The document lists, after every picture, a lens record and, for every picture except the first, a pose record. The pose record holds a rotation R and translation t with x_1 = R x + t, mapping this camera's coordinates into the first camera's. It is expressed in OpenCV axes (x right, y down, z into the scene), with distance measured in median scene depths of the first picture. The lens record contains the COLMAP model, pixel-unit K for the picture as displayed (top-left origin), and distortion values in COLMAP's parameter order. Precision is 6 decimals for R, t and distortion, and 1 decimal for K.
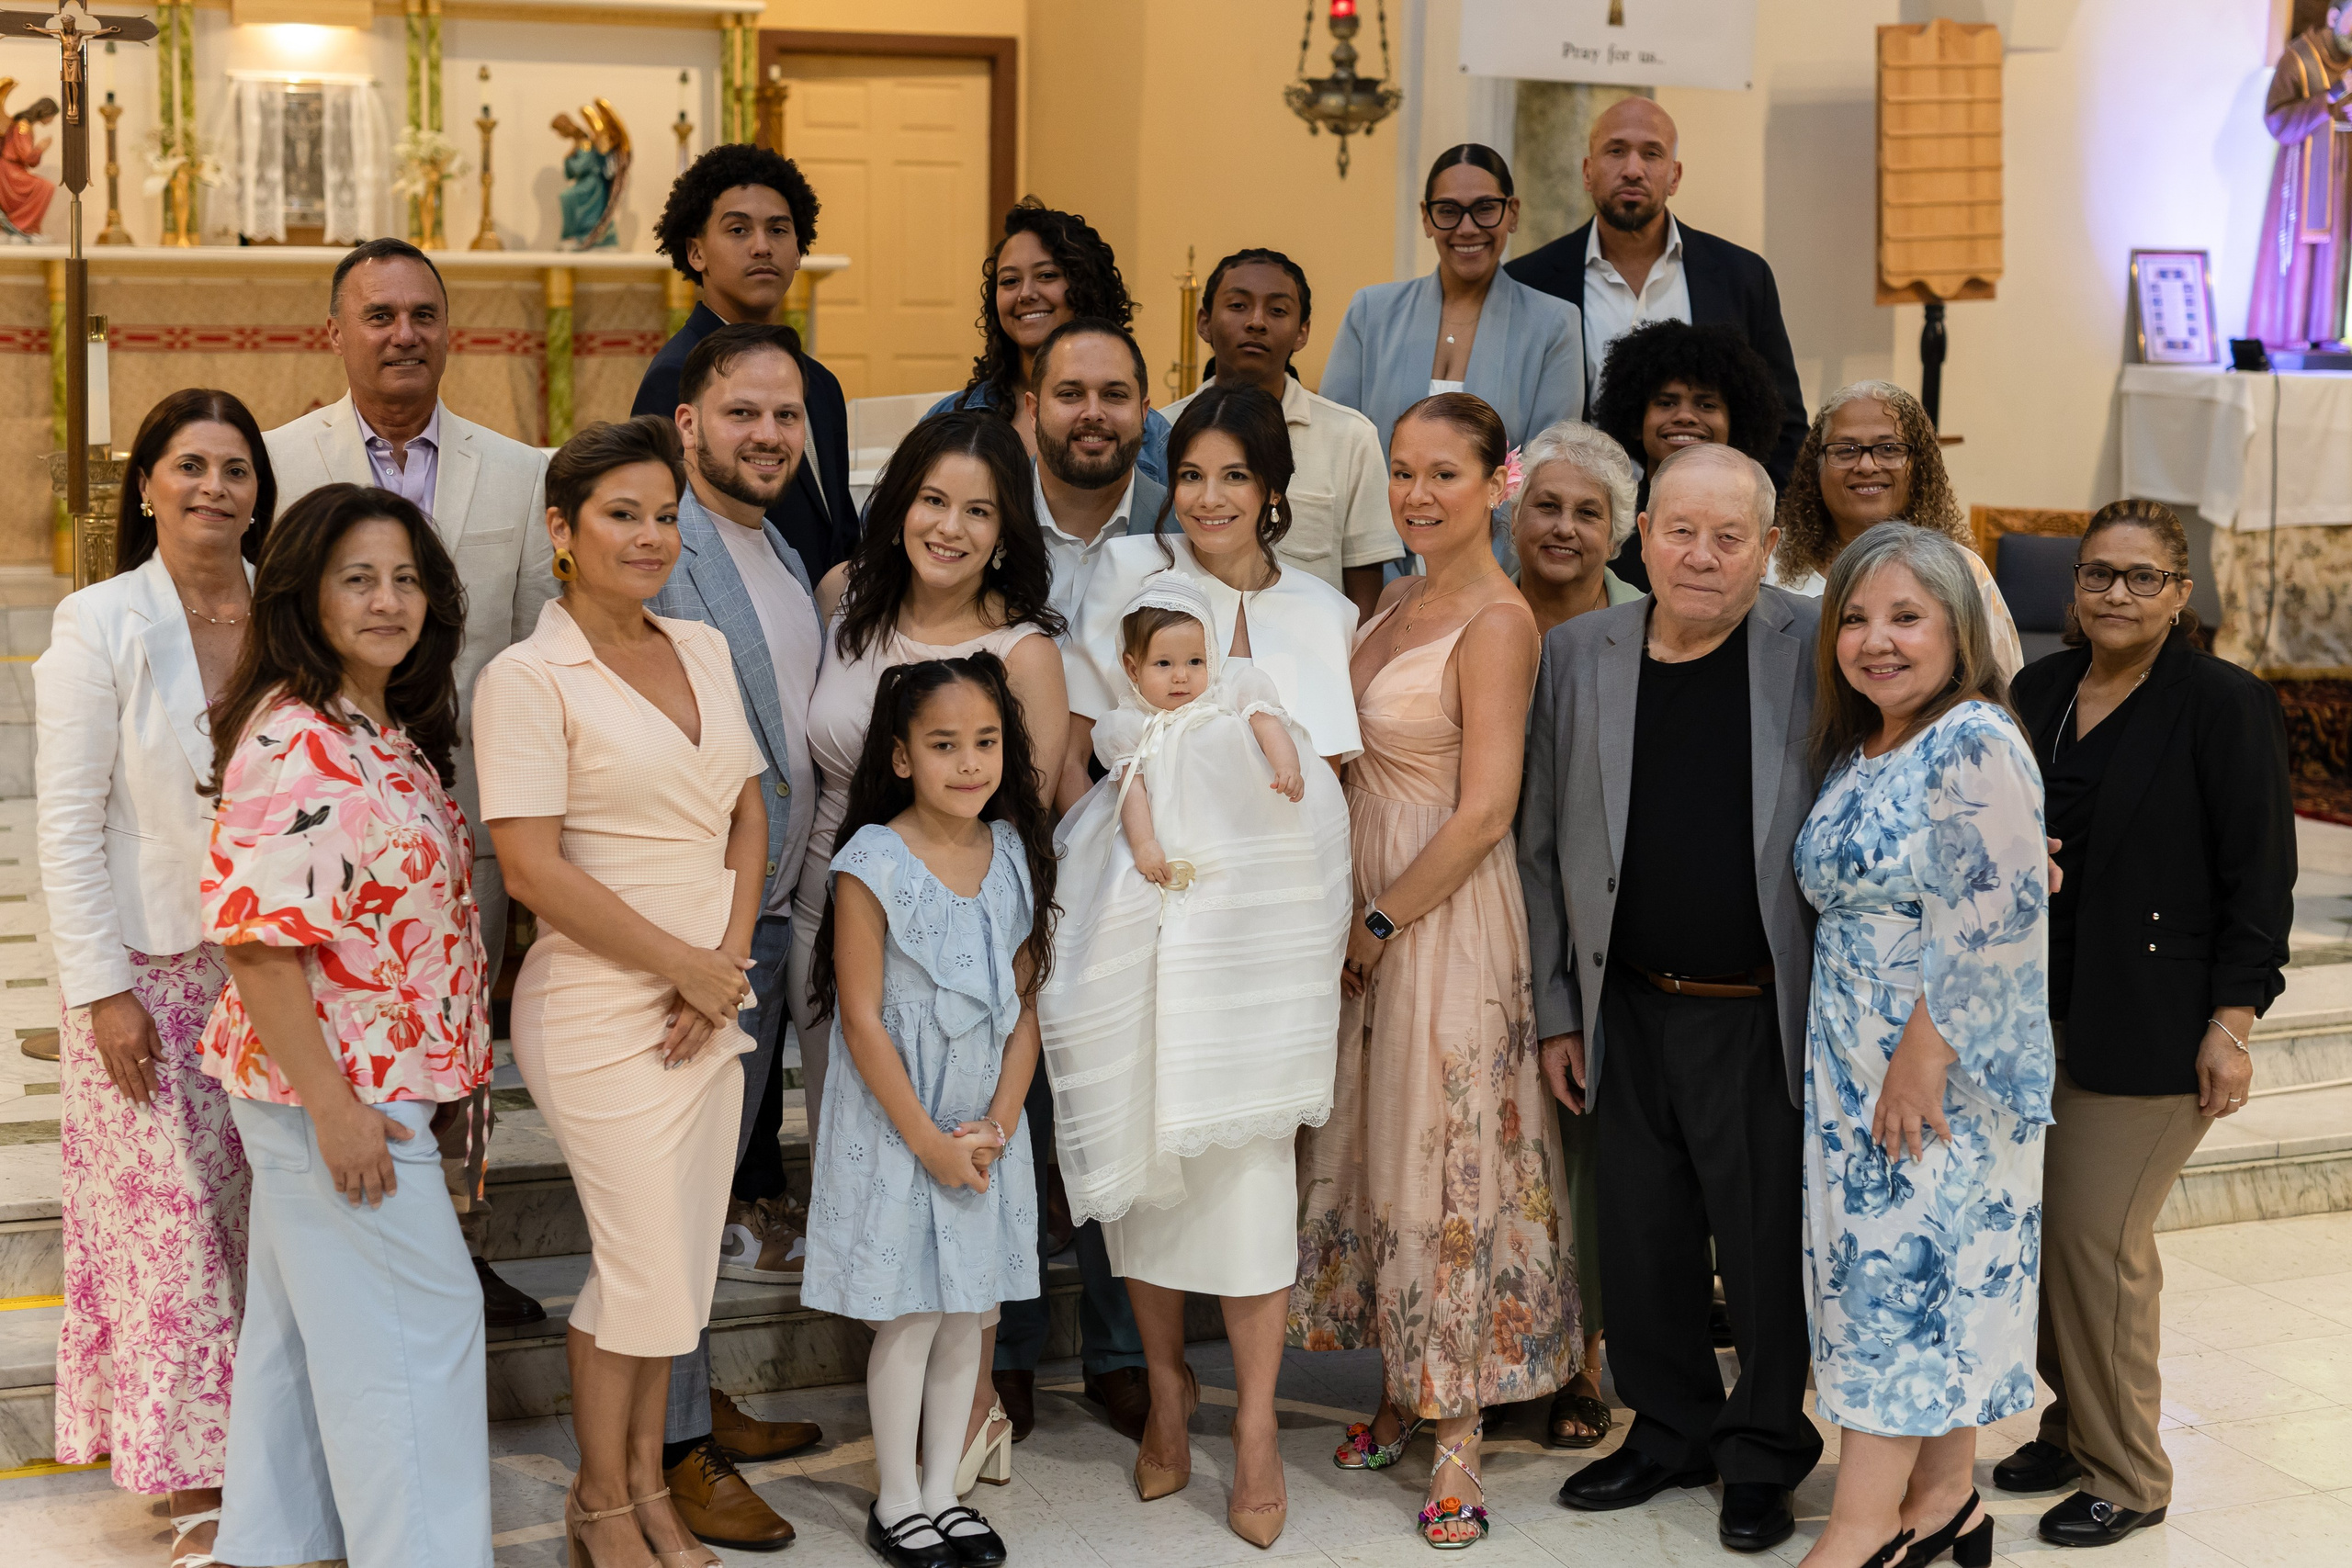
lens RADIAL K [[3312.0, 0, 1188.1], [0, 3312.0, 777.9], [0, 0, 1]] dist [-0.005783, 0.015621]
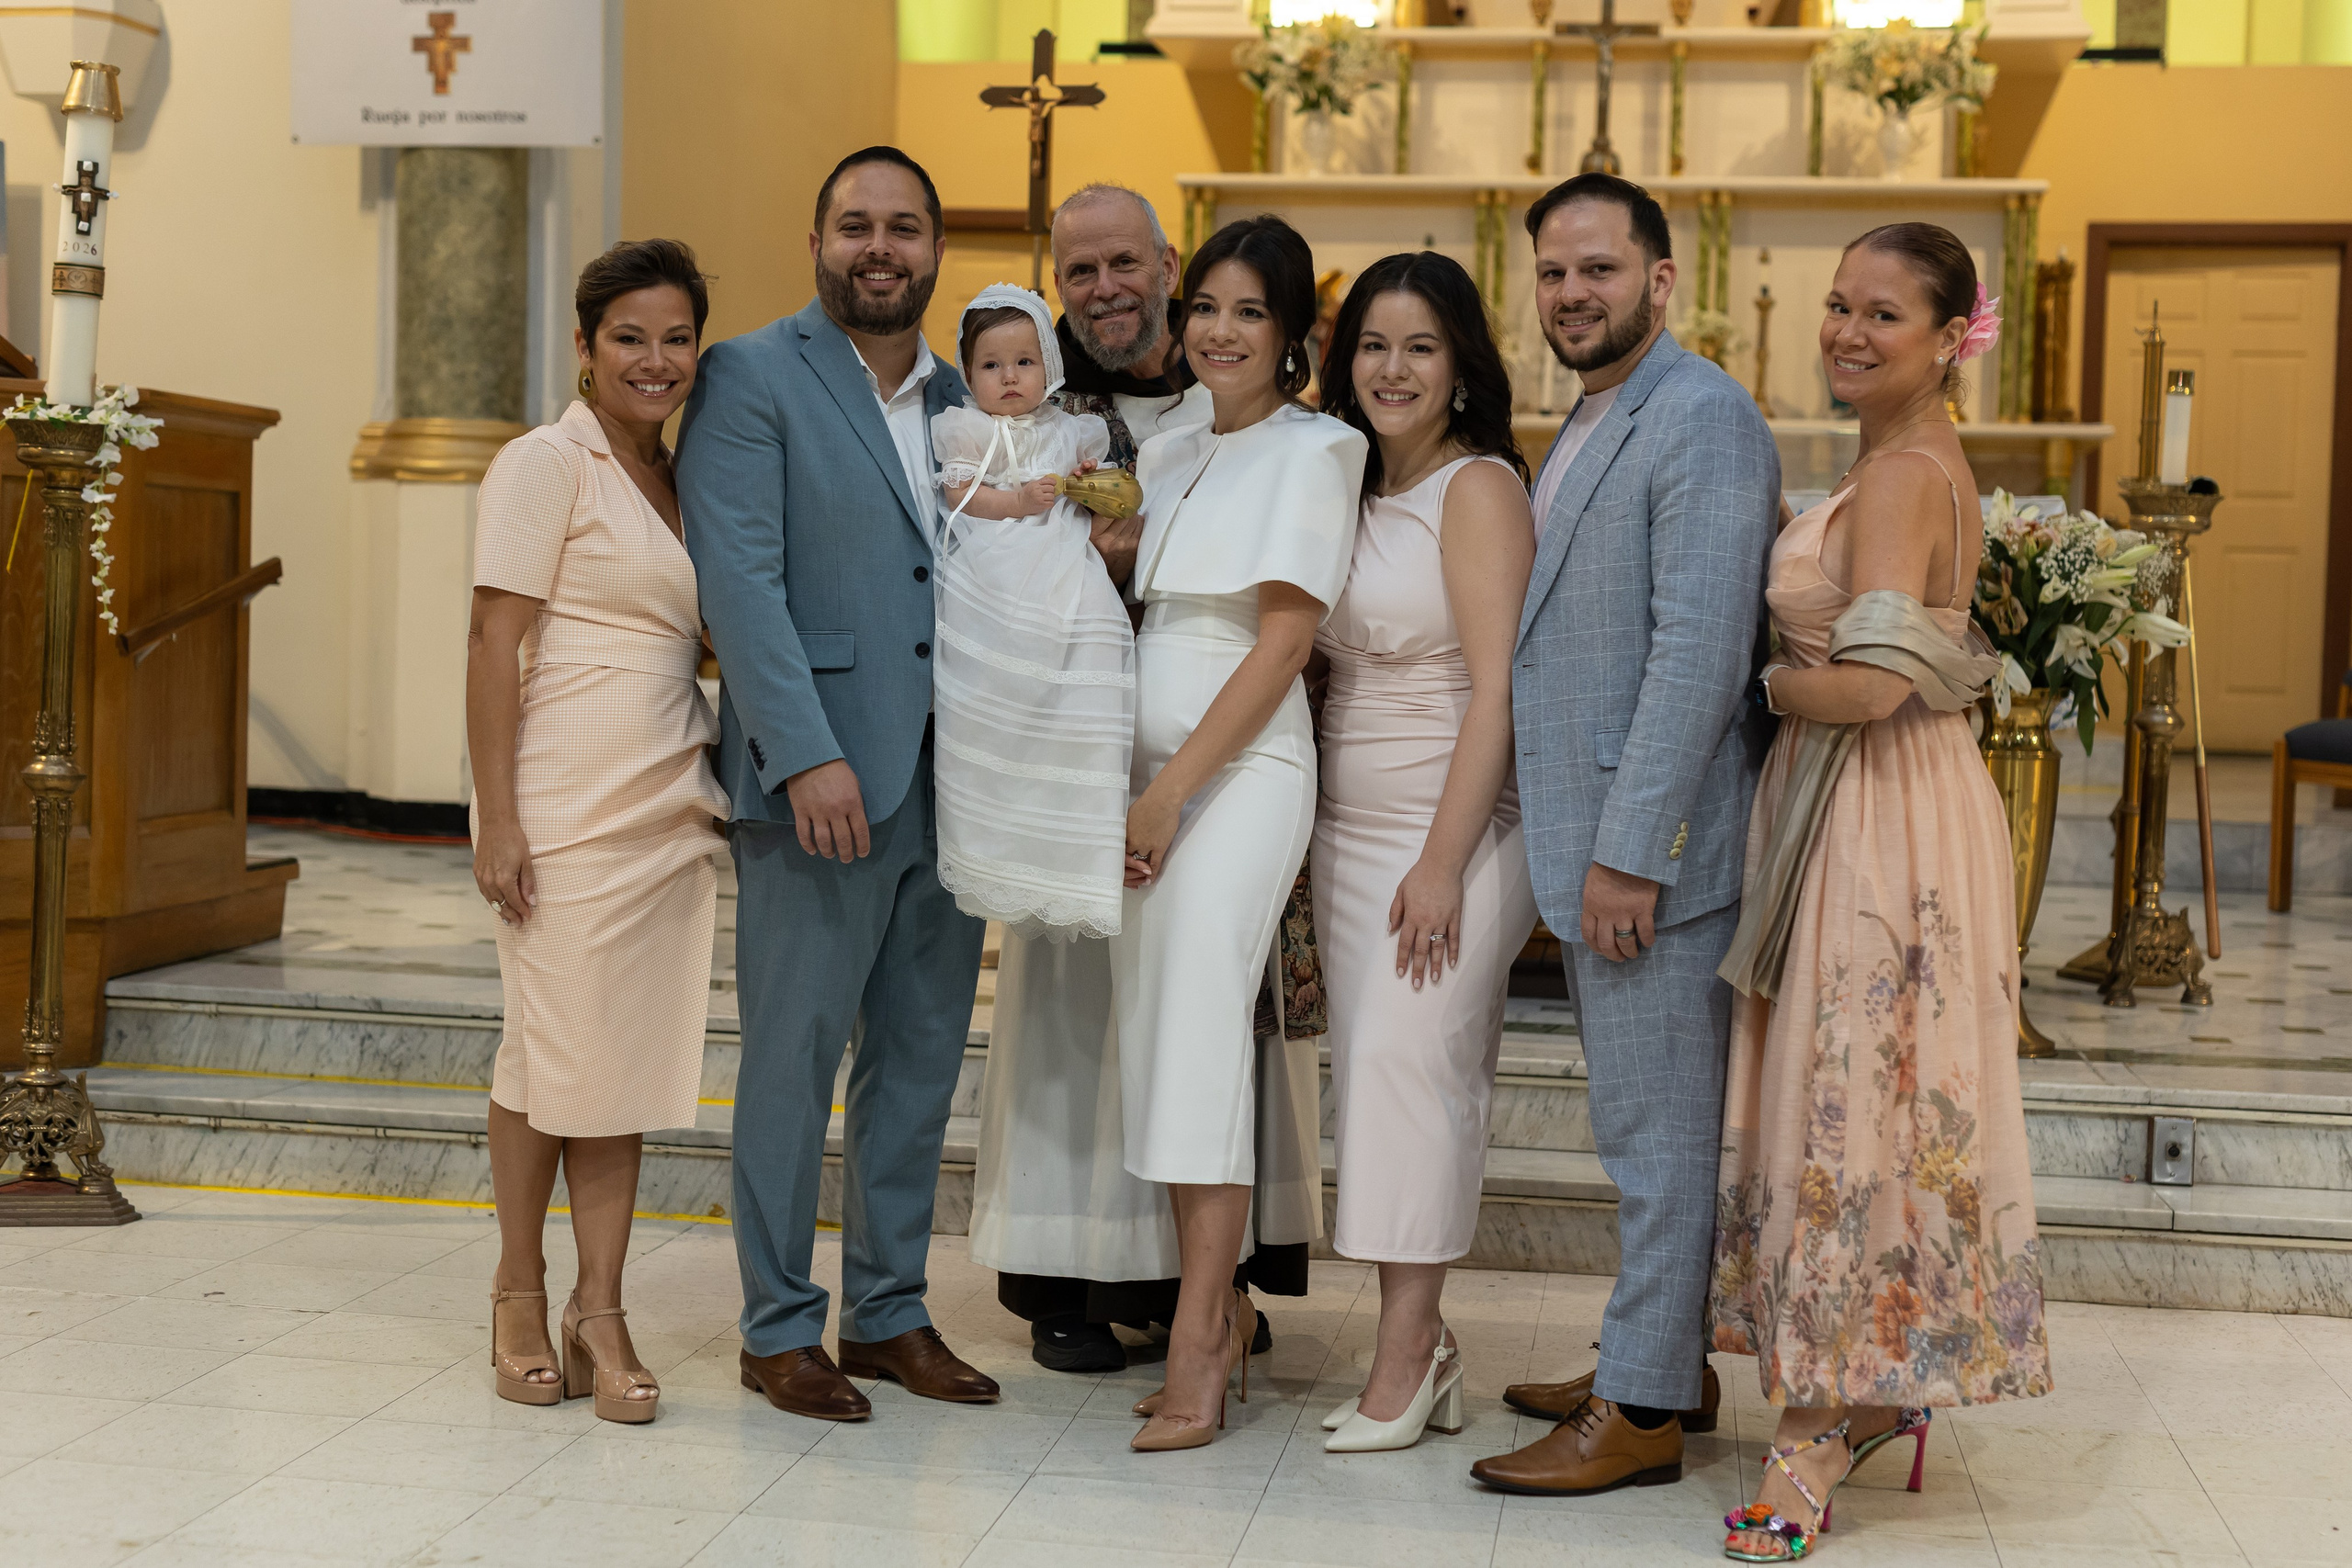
lens RADIAL K [[3315.0, 0, 1172.3], [0, 3315.0, 774.1], [0, 0, 1]] dist [-0.002184, -0.013888]
pose [[0.861487, 0.033409, -0.506679, 0.173043], [-0.089297, 0.992250, -0.086402, 0.062892], [0.499866, 0.119679, 0.857794, 0.011064]]
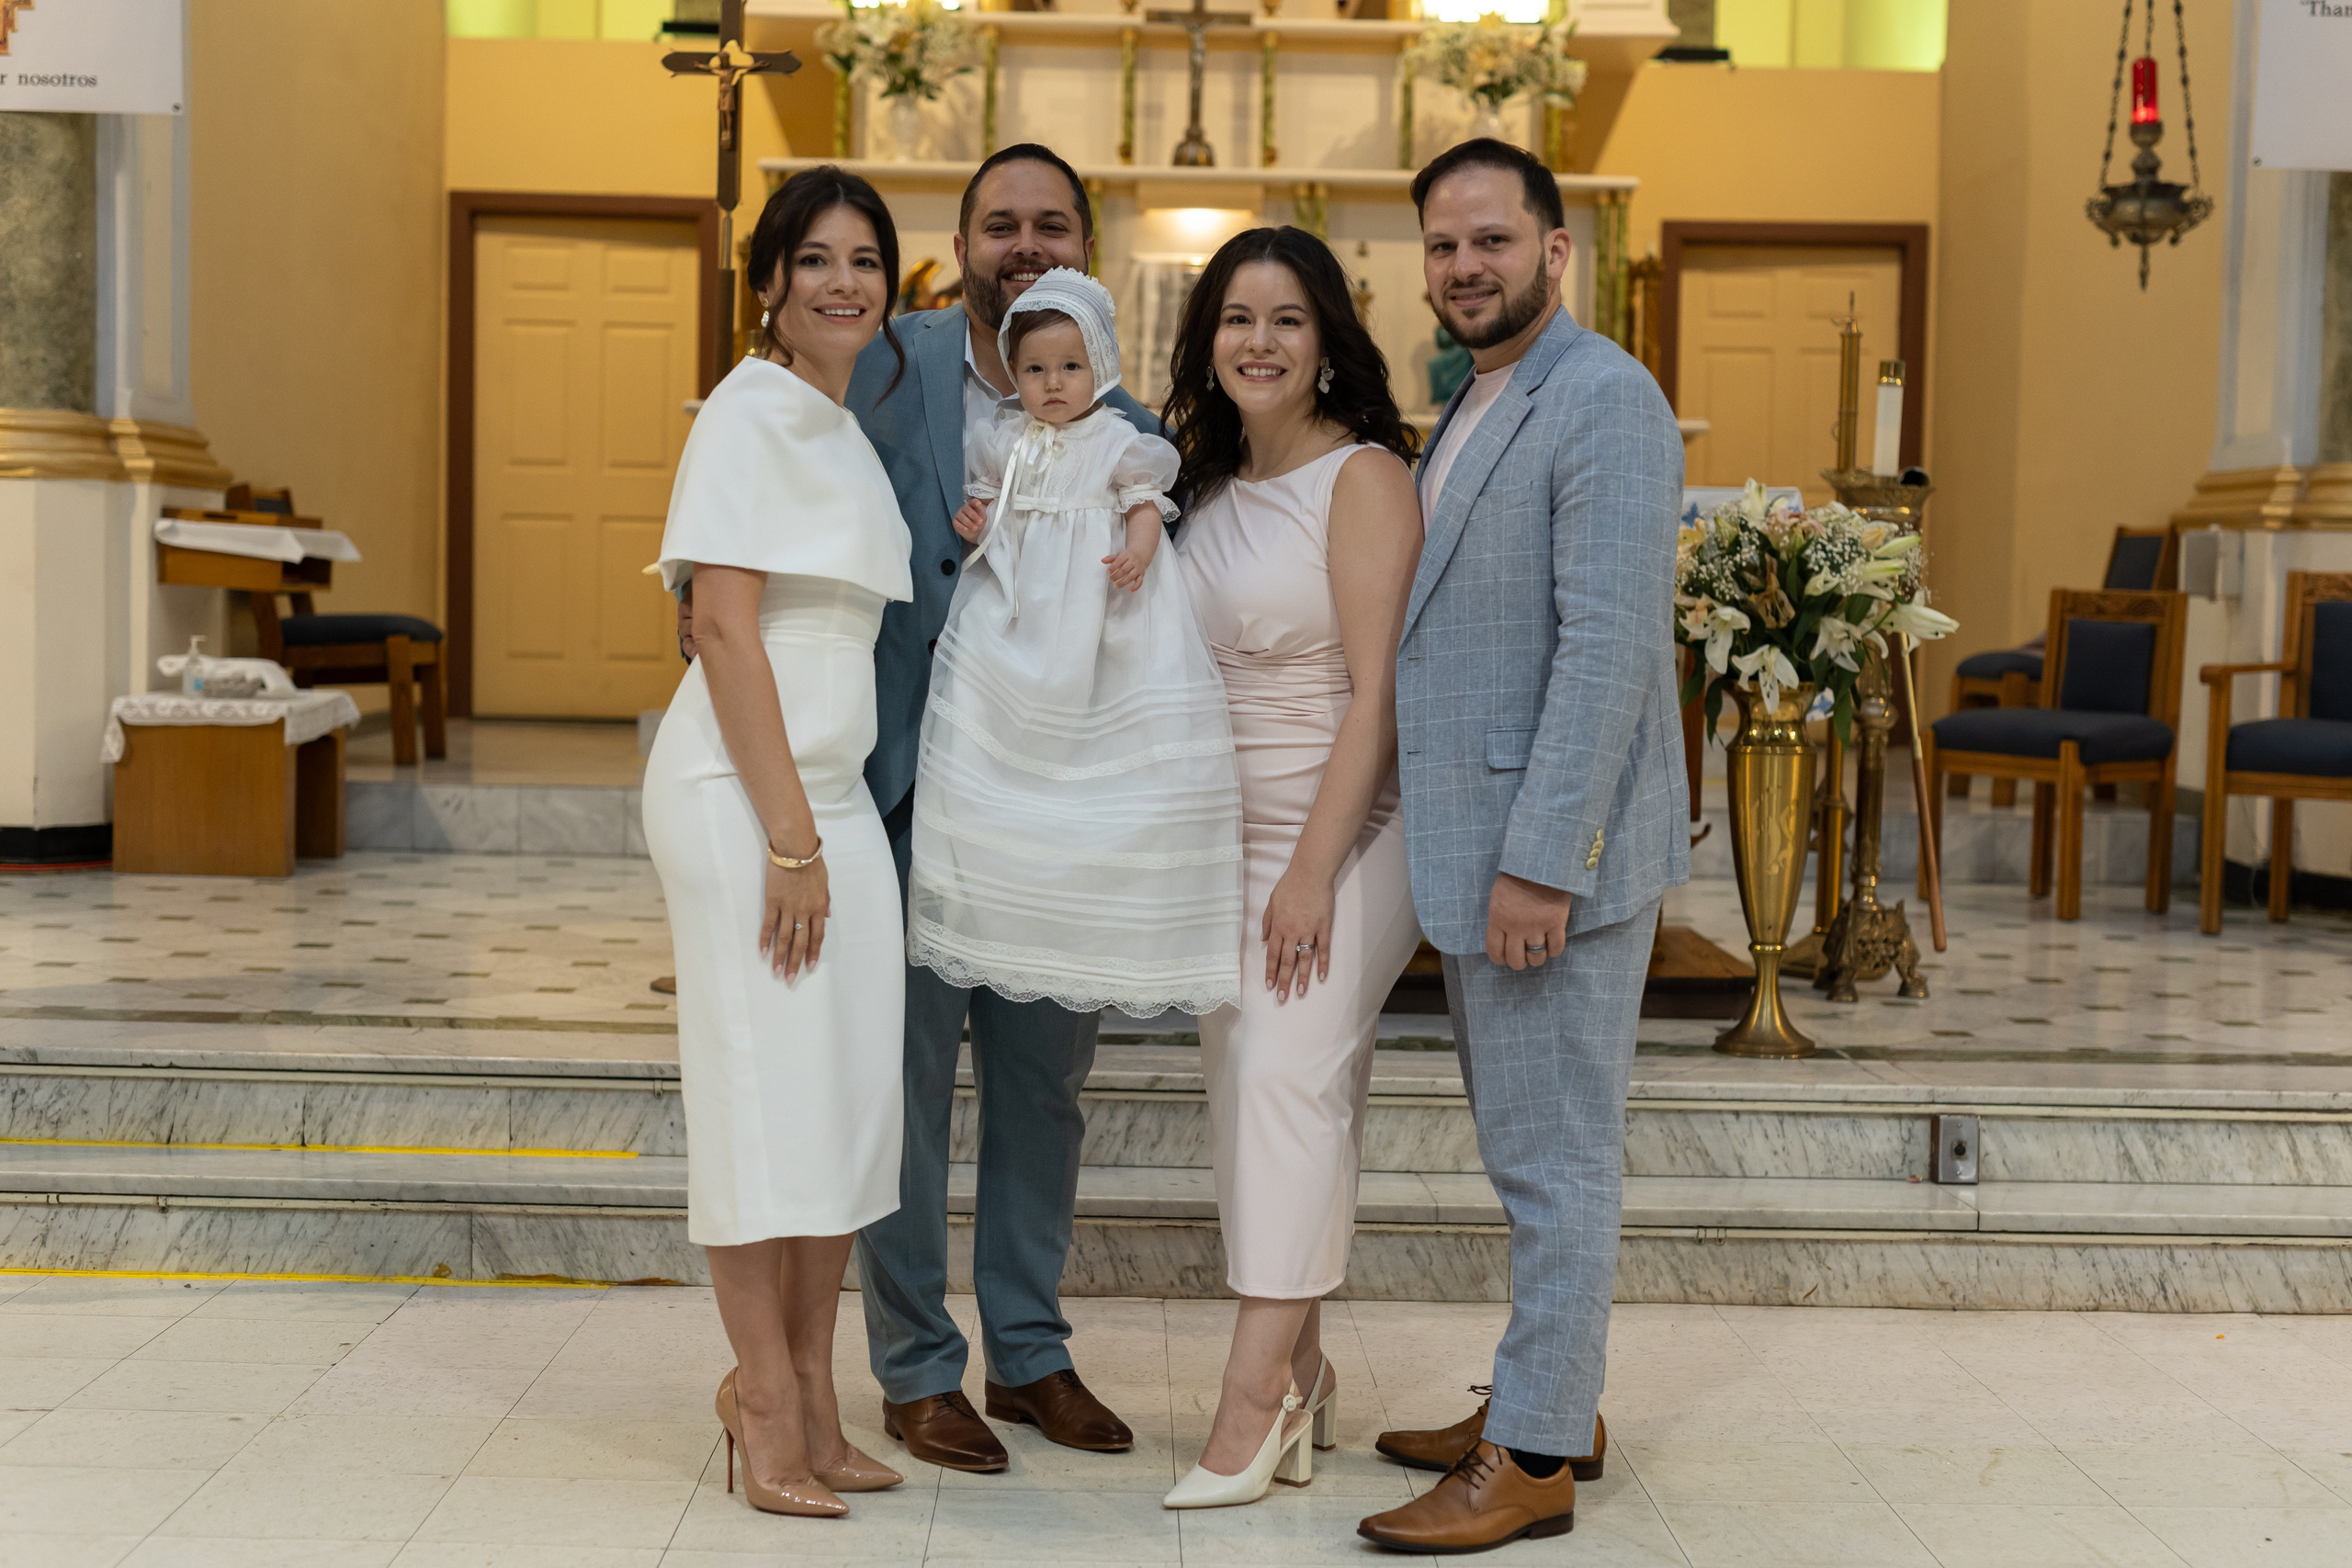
lens RADIAL K [[3312.0, 0, 1188.1], [0, 3312.0, 777.9], [0, 0, 1]] dist [-0.005783, 0.015621]
pose [[0.935916, 0.019000, -0.351711, 0.112478], [-0.057023, 0.993545, -0.098067, 0.062542], [0.347578, 0.111838, 0.930958, 0.017485]]
